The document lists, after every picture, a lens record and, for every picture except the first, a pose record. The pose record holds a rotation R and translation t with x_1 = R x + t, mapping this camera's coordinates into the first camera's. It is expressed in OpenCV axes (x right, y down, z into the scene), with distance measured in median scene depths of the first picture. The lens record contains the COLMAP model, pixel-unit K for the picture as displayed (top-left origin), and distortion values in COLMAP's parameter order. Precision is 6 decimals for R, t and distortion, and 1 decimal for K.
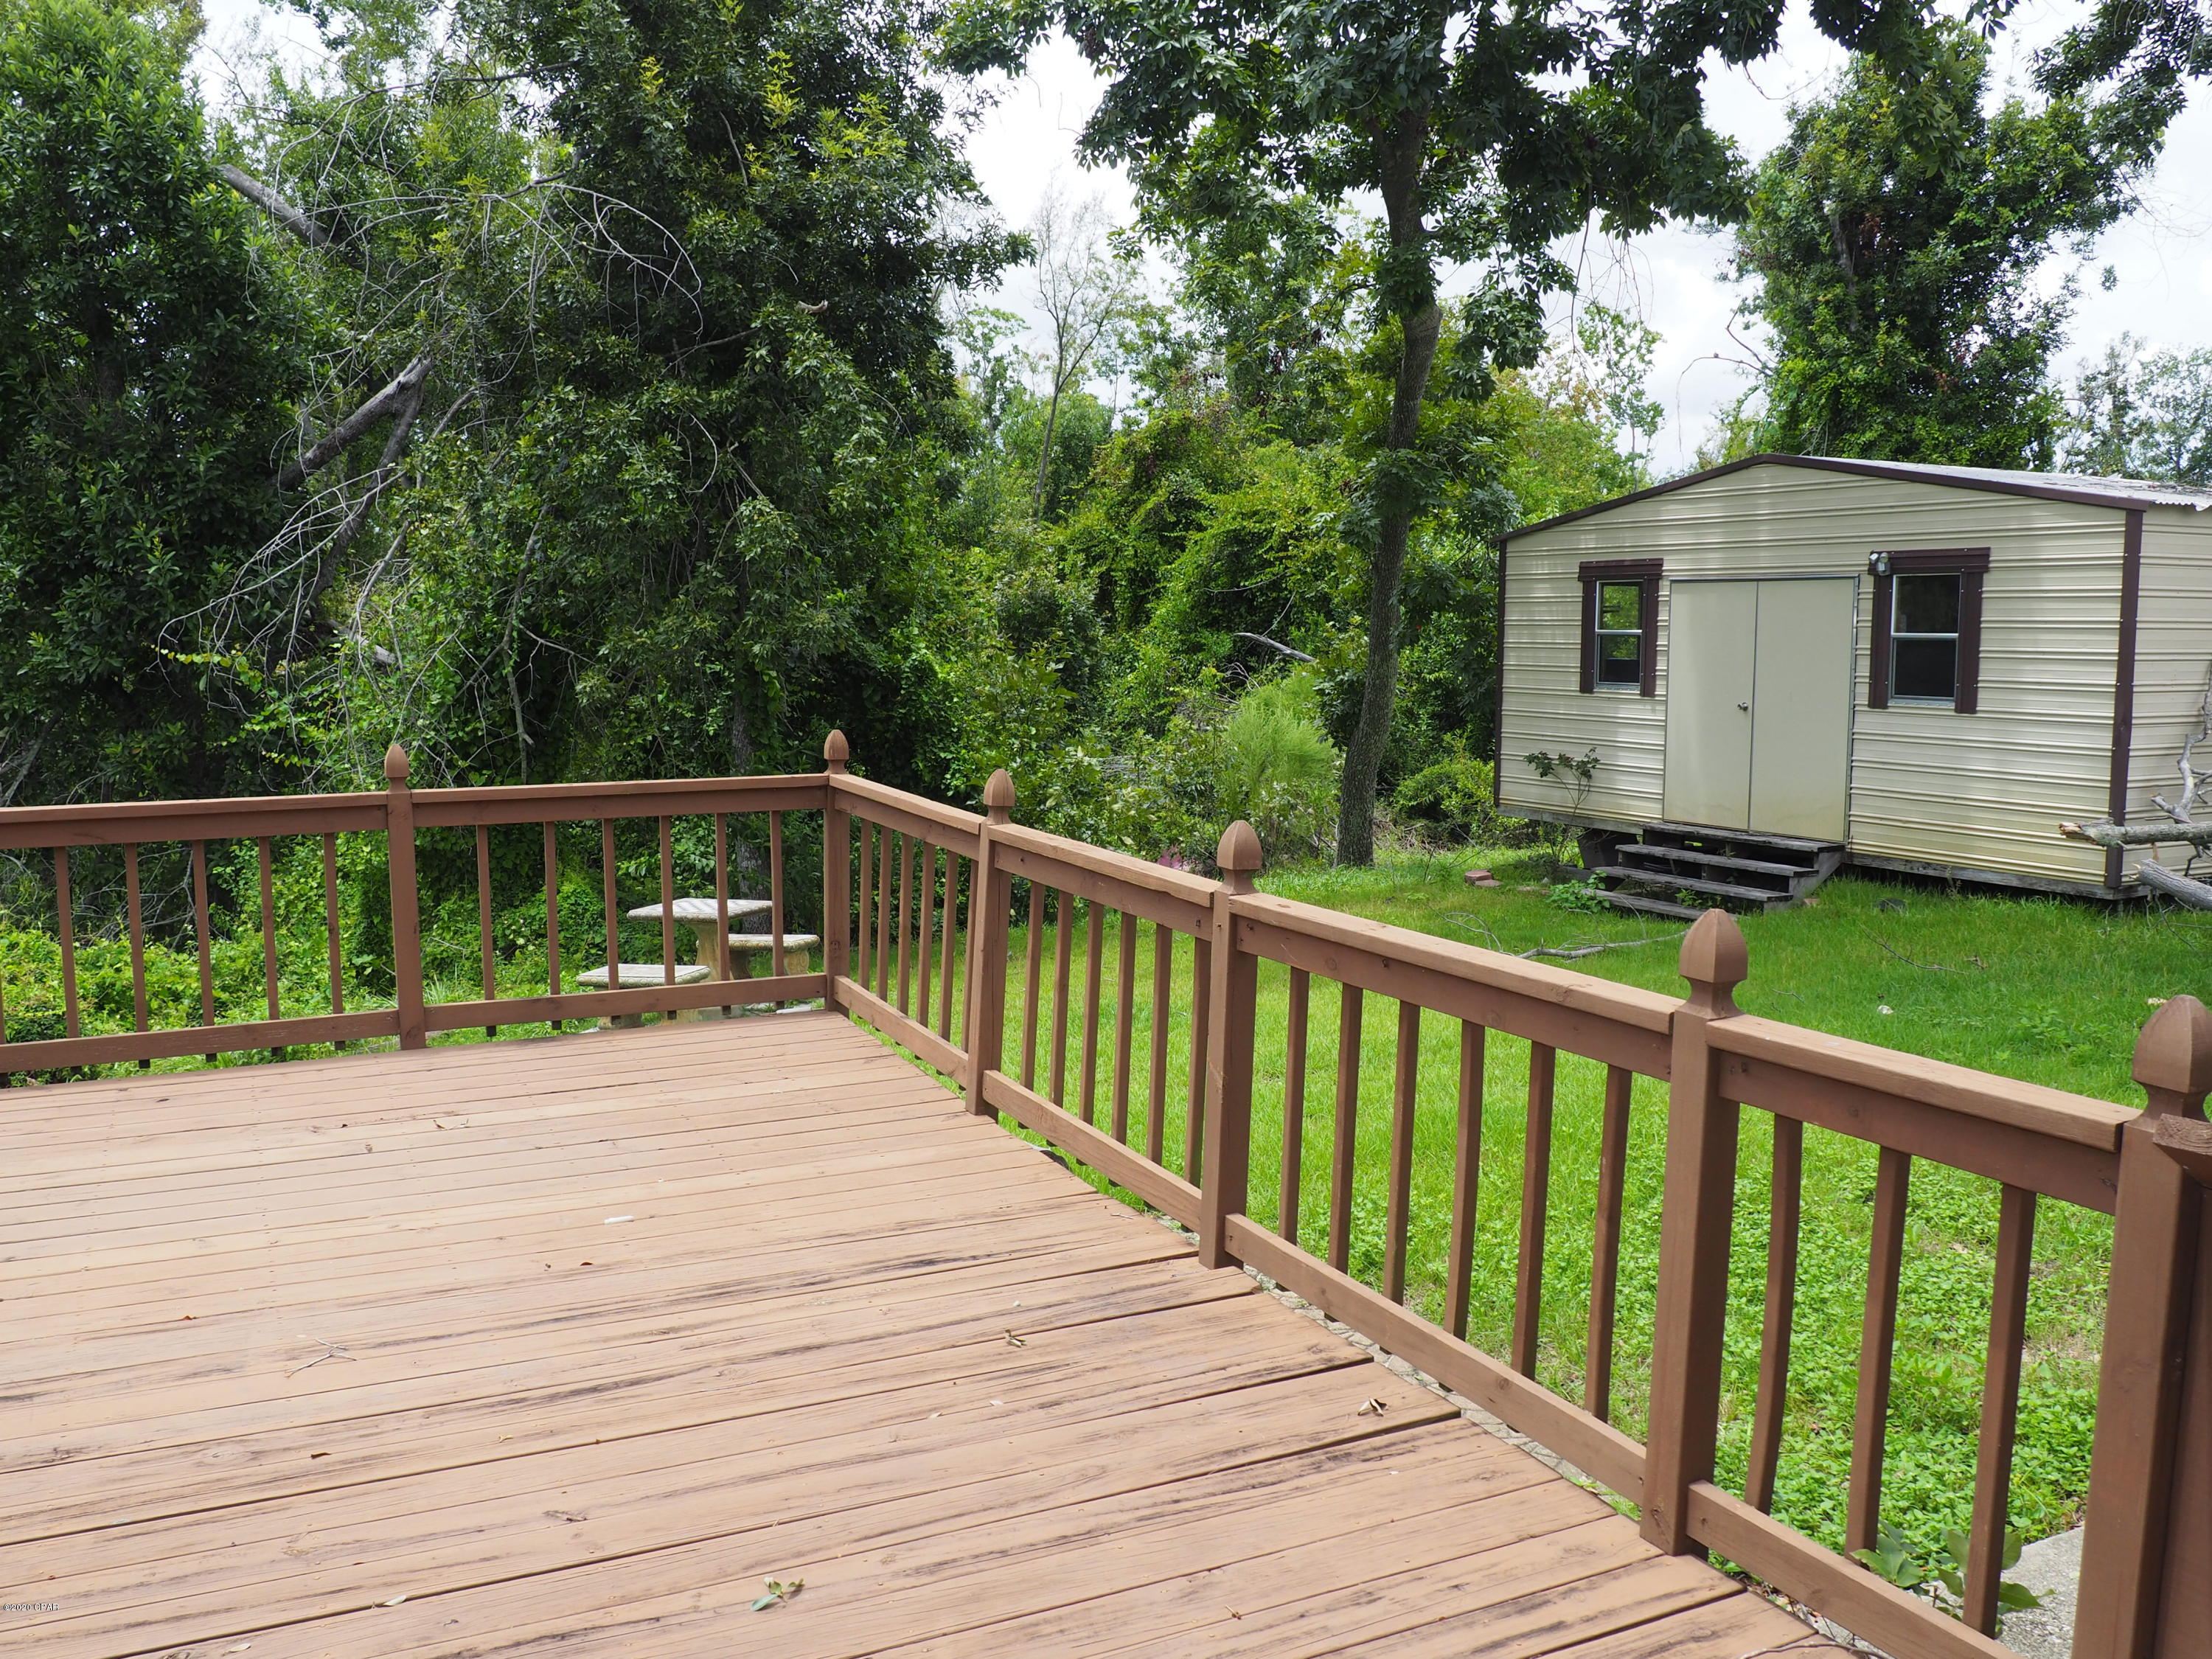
lens RADIAL K [[1802.1, 0, 1106.0], [0, 1802.1, 829.5], [0, 0, 1]] dist [-0.042732, -0.000630]
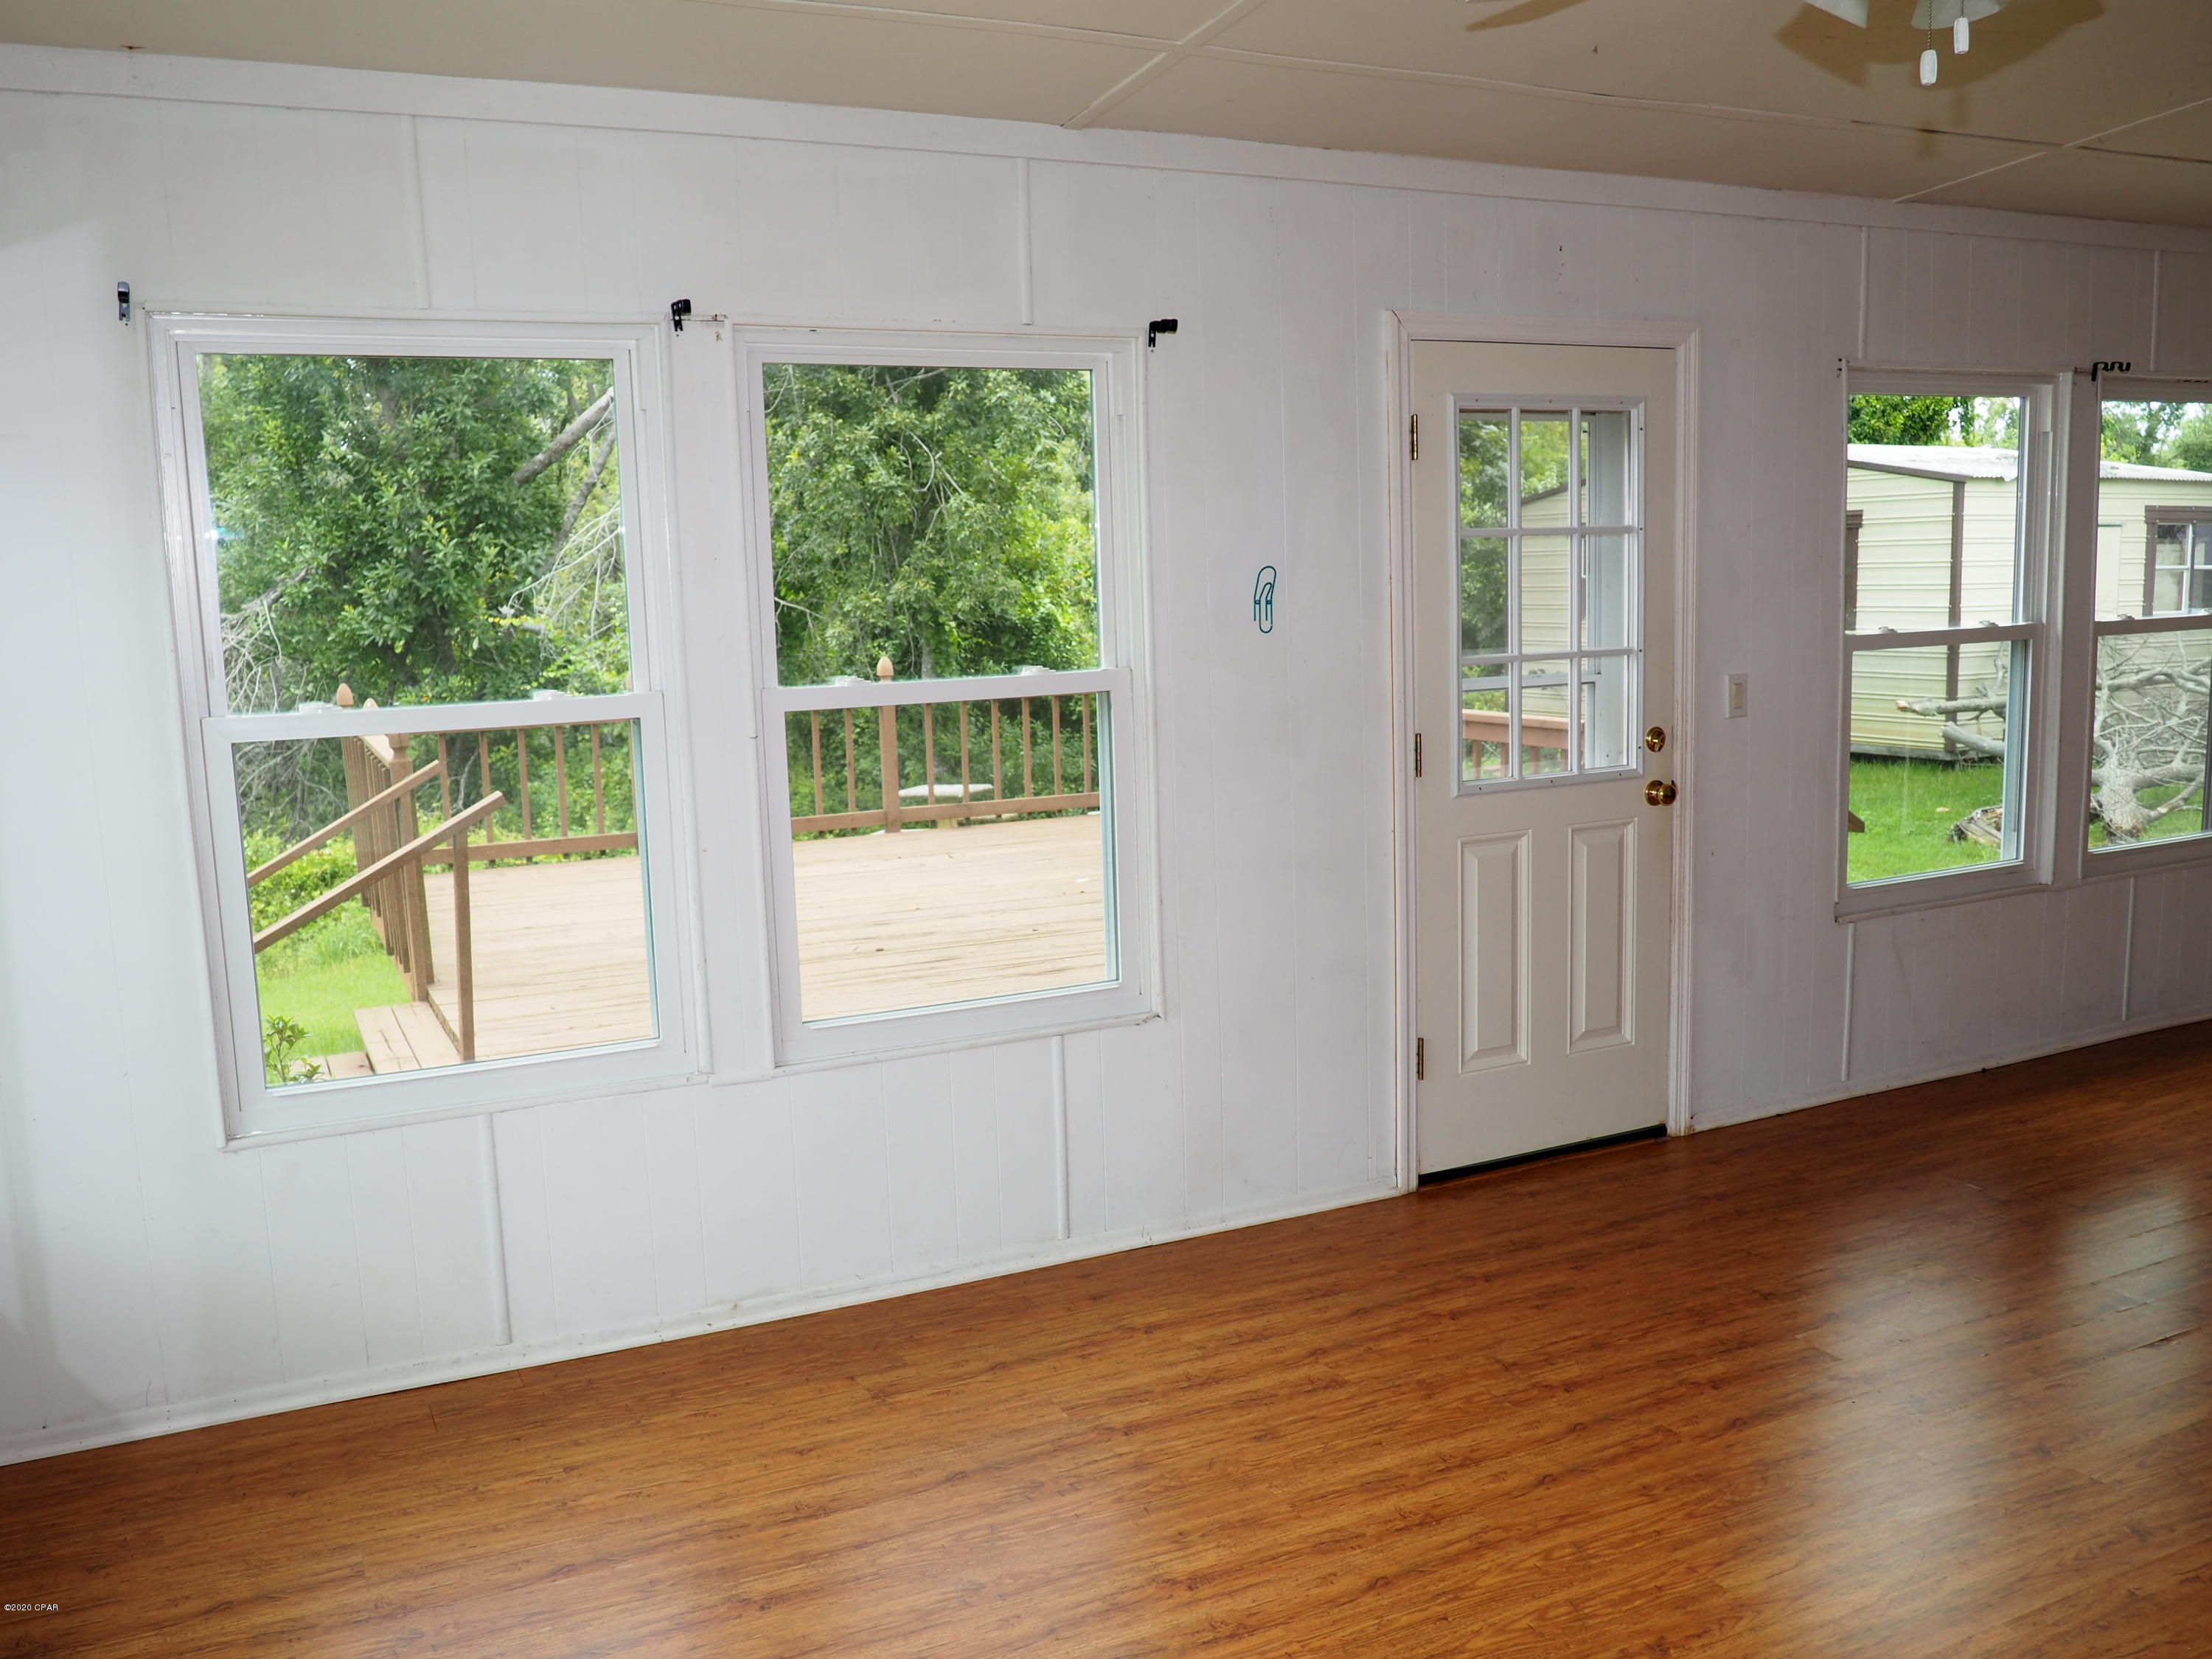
lens RADIAL K [[1802.1, 0, 1106.0], [0, 1802.1, 829.5], [0, 0, 1]] dist [-0.042732, -0.000630]
pose [[0.999721, -0.022817, -0.006073, -0.069100], [0.022955, 0.999456, 0.023697, 0.034704], [0.005529, -0.023830, 0.999701, -0.313553]]
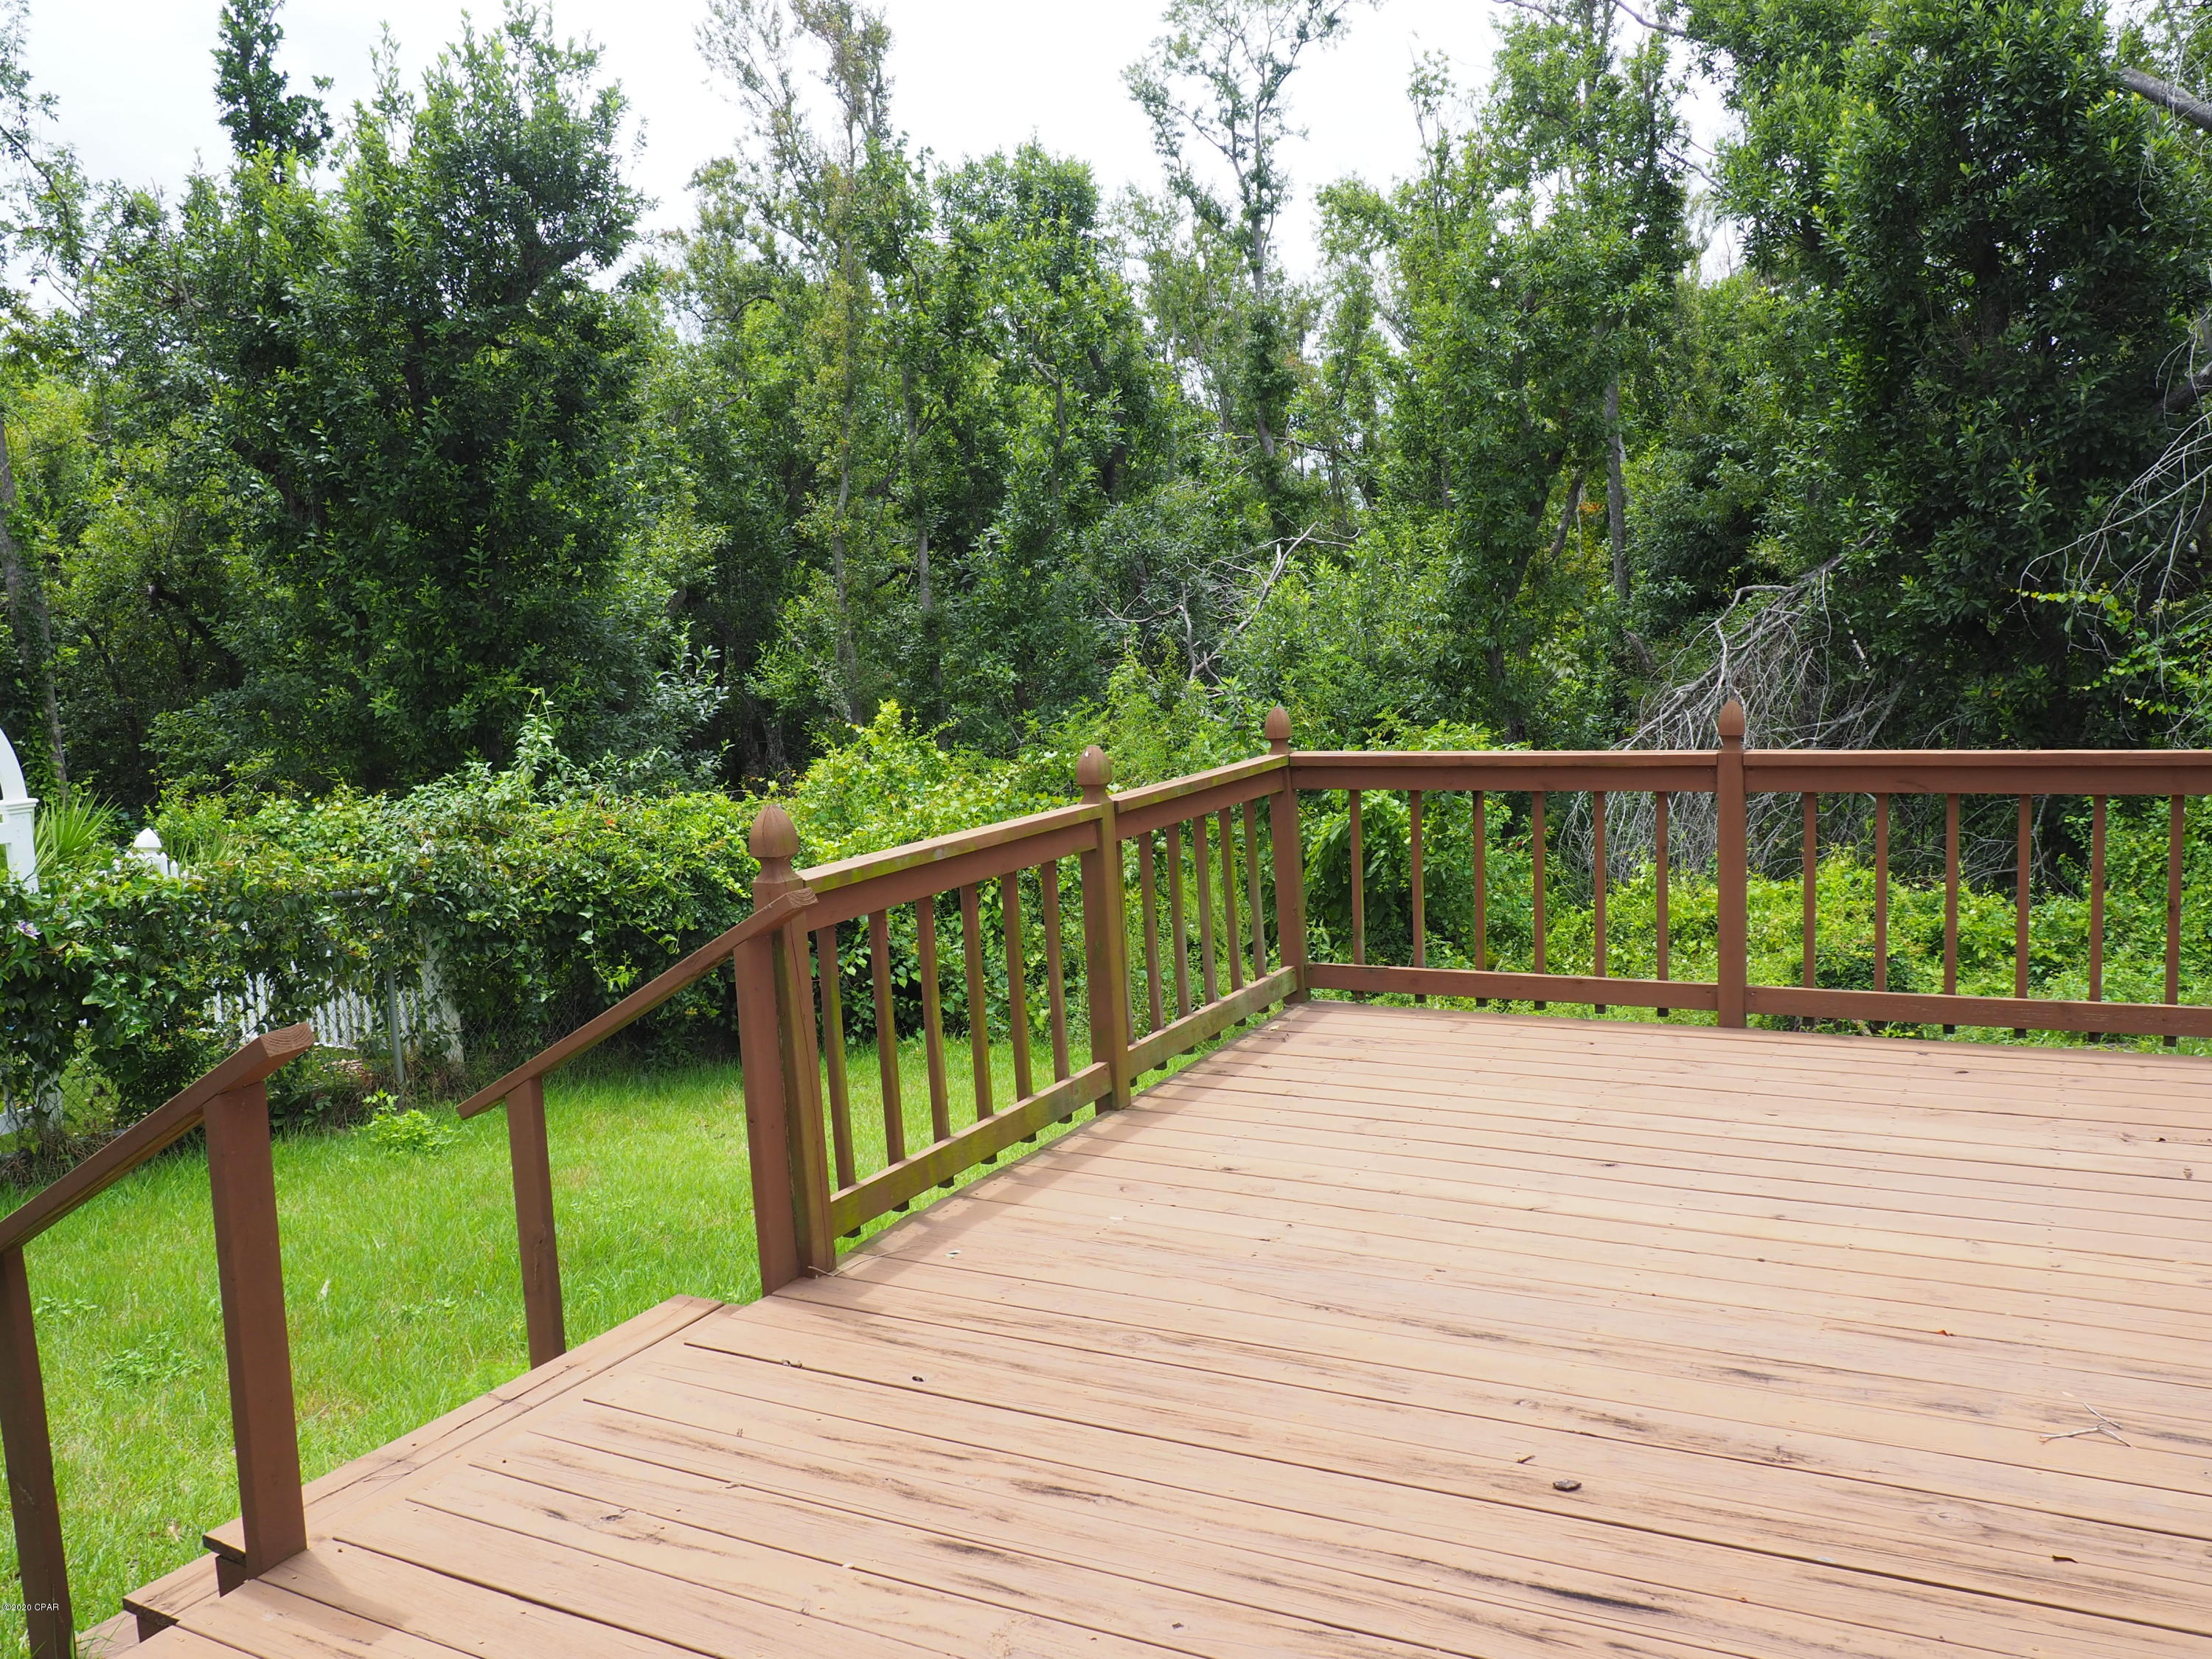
lens RADIAL K [[1839.4, 0, 1124.3], [0, 1839.4, 836.3], [0, 0, 1]] dist [-0.050047, 0.017701]
pose [[0.582979, 0.078063, -0.808728, -0.007660], [-0.050797, 0.996928, 0.059611, -0.001499], [0.810897, 0.006329, 0.585154, 0.025875]]
